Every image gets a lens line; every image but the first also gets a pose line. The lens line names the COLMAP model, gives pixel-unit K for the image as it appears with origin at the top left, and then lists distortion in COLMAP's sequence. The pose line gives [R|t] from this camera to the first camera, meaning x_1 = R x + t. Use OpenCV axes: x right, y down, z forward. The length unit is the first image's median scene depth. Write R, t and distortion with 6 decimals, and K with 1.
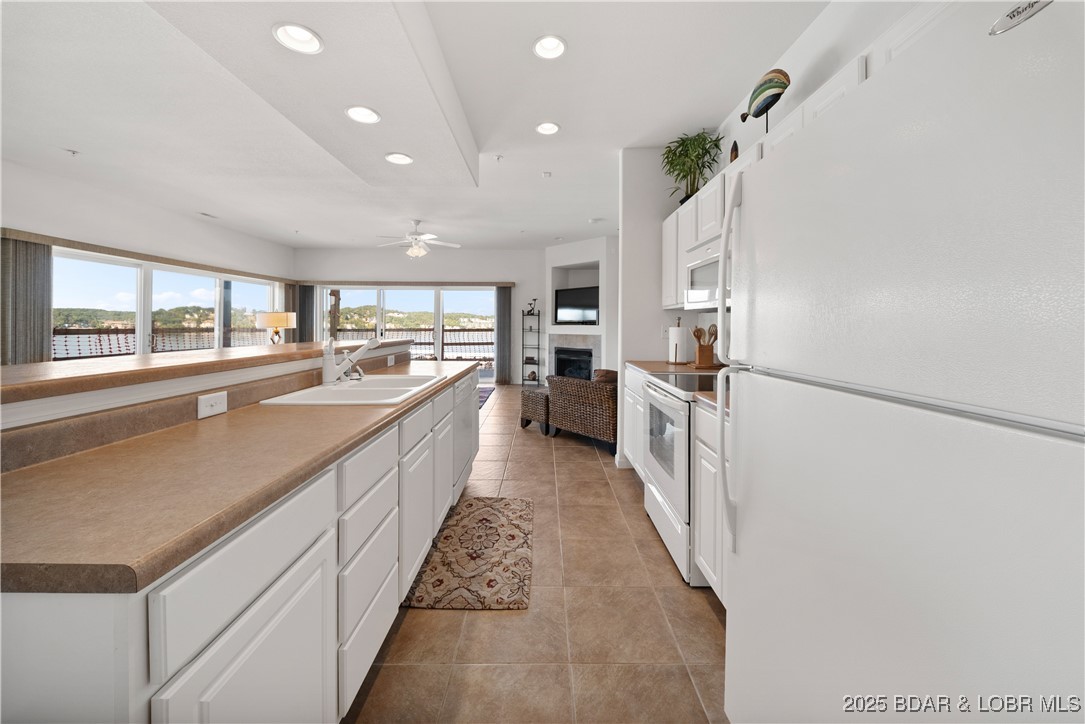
lens RADIAL K [[394.0, 0, 541.7], [0, 394.0, 326.1], [0, 0, 1]] dist [0.002958, -0.003490]
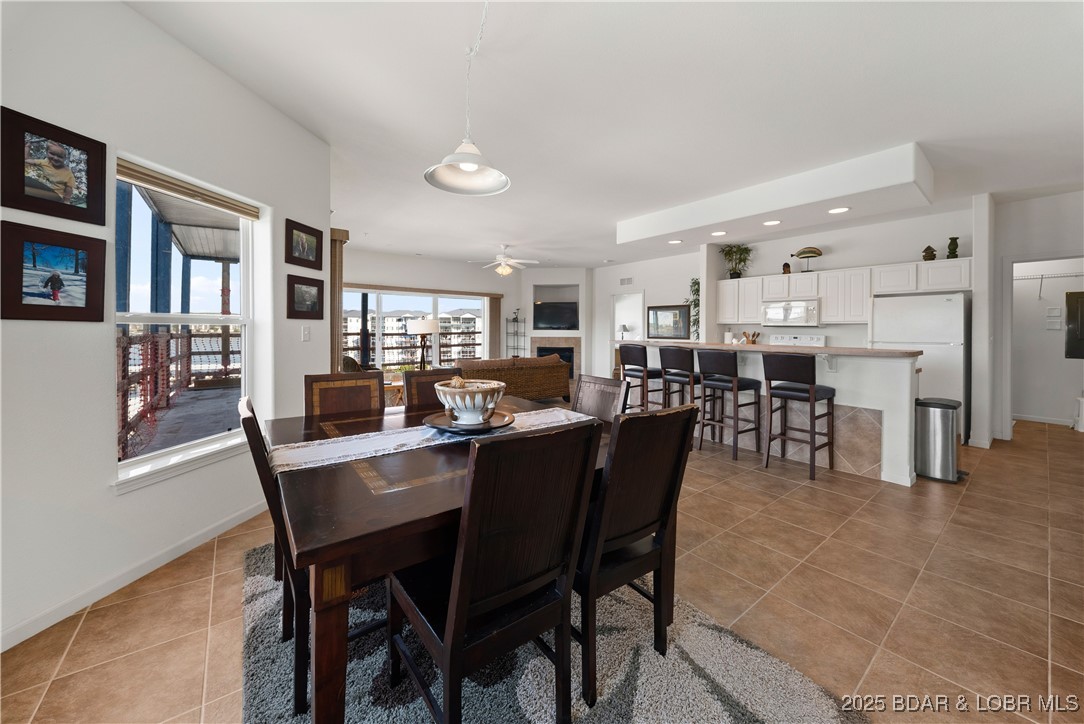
lens RADIAL K [[392.2, 0, 535.3], [0, 392.2, 330.9], [0, 0, 1]] dist [-0.013605, -0.000050]
pose [[0.796557, -0.001595, 0.604562, -0.941398], [-0.001696, 0.999987, 0.004874, -0.006986], [-0.604562, -0.004908, 0.796543, -0.031067]]
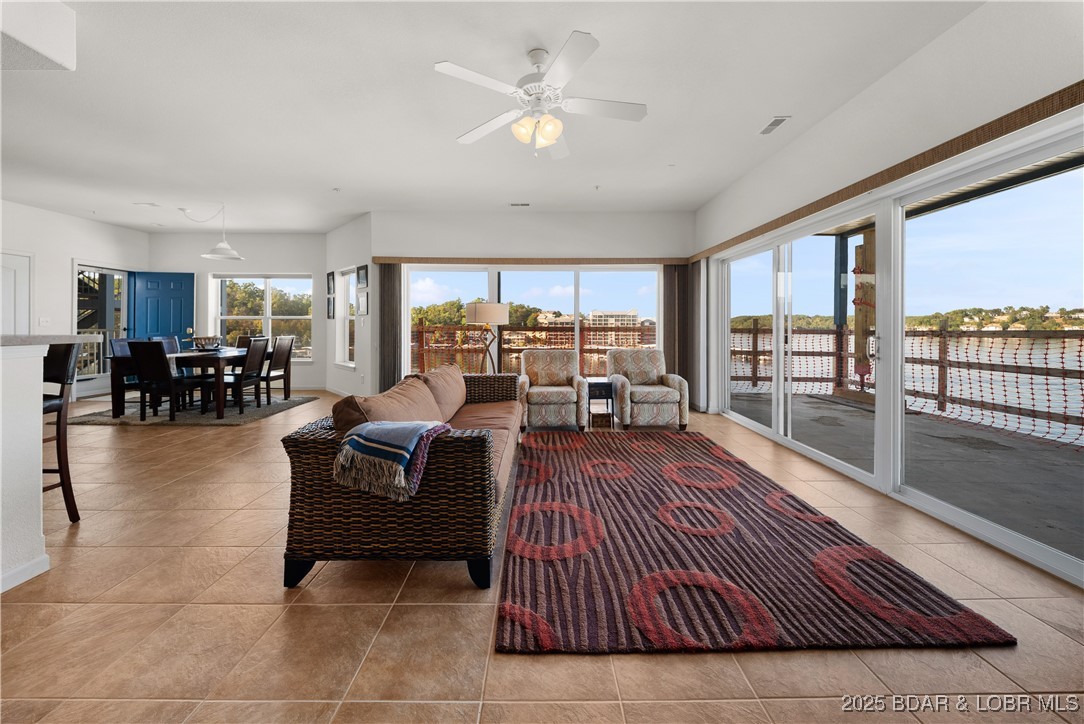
lens RADIAL K [[393.7, 0, 541.2], [0, 393.7, 326.1], [0, 0, 1]] dist [0.002958, -0.003490]
pose [[0.011668, -0.005595, -0.999916, 0.080529], [-0.004747, 0.999973, -0.005651, 0.011516], [0.999921, 0.004812, 0.011641, 0.956961]]
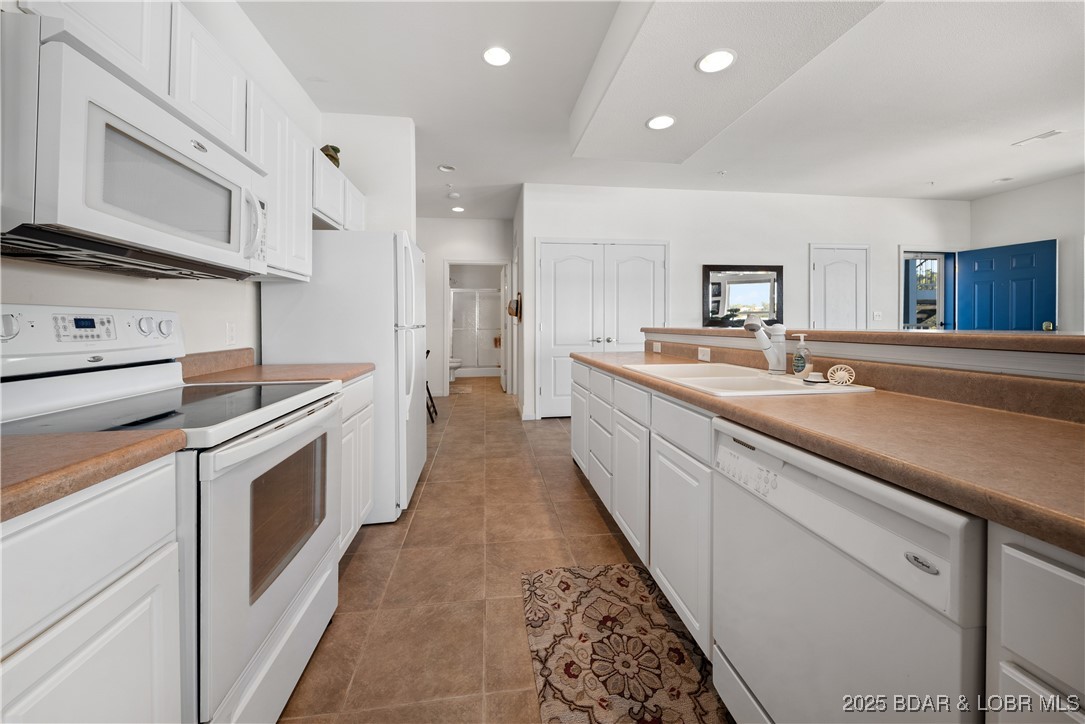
lens RADIAL K [[394.0, 0, 541.7], [0, 394.0, 326.1], [0, 0, 1]] dist [0.002958, -0.003490]
pose [[-0.989627, 0.003886, -0.143606, 0.016338], [0.002730, 0.999962, 0.008246, 0.014448], [0.143633, 0.007769, -0.989601, 0.574693]]
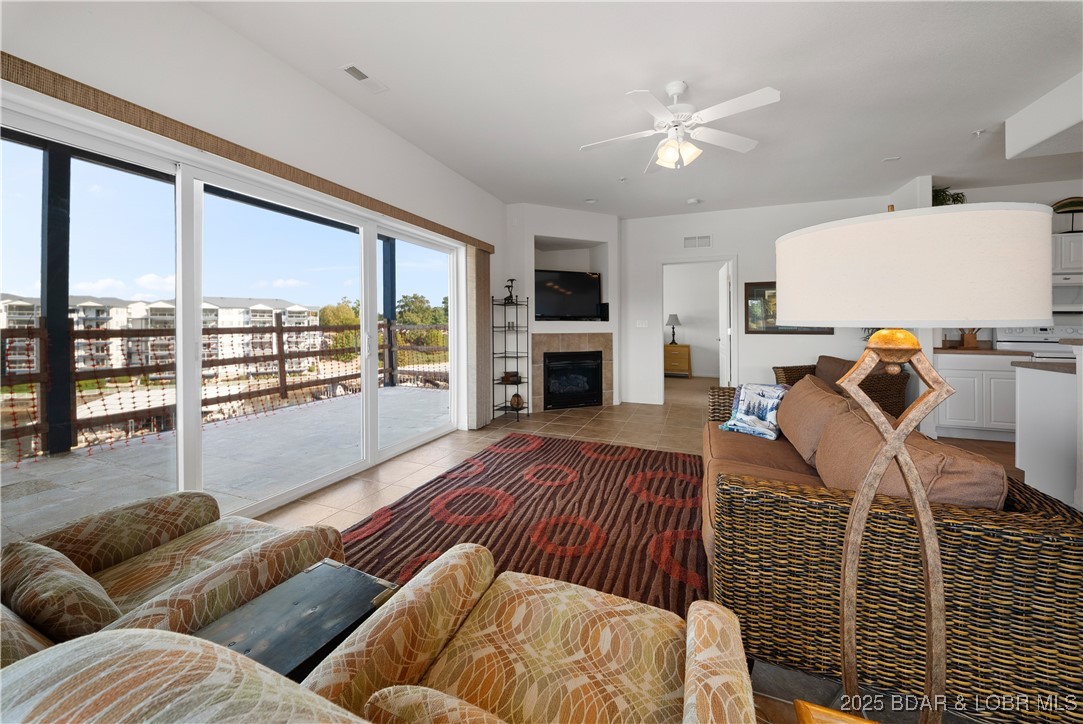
lens RADIAL K [[396.0, 0, 541.4], [0, 396.0, 322.6], [0, 0, 1]] dist [0.003619, -0.003837]
pose [[0.363756, 0.001871, 0.931493, -0.766350], [0.001764, 0.999995, -0.002697, 0.003449], [-0.931493, 0.002624, 0.363750, 0.940743]]
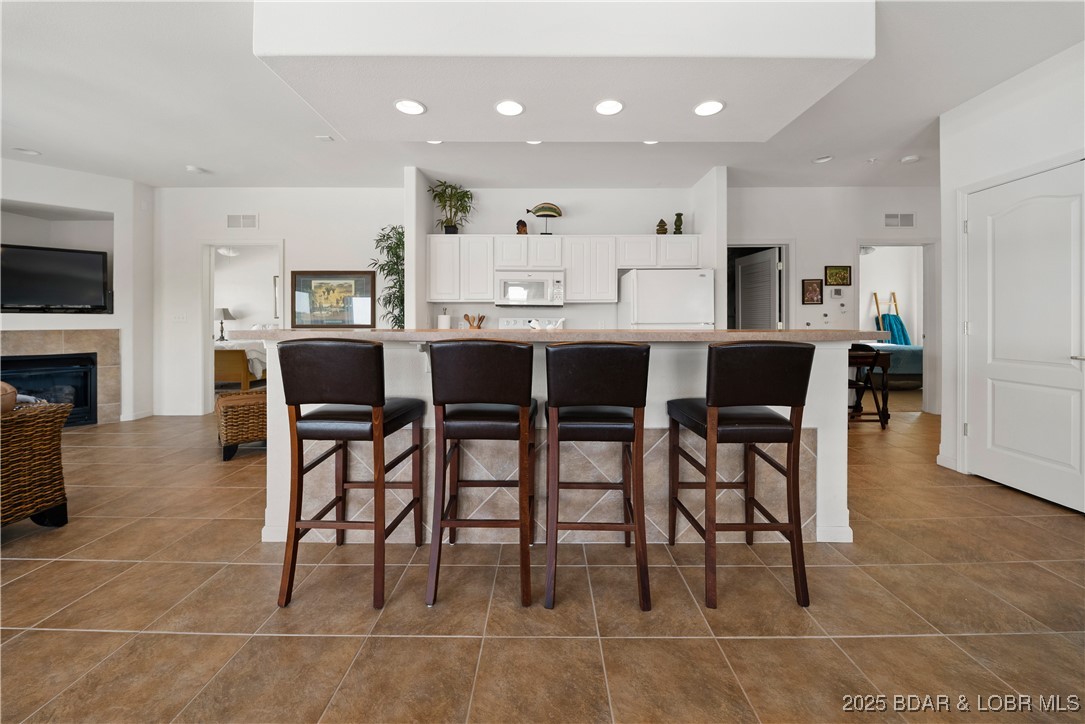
lens RADIAL K [[396.7, 0, 542.4], [0, 396.7, 322.6], [0, 0, 1]] dist [0.003619, -0.003837]
pose [[-0.001685, -0.005954, 0.999981, -0.568596], [0.003621, 0.999976, 0.005960, 0.011601], [-0.999992, 0.003631, -0.001664, 0.342392]]
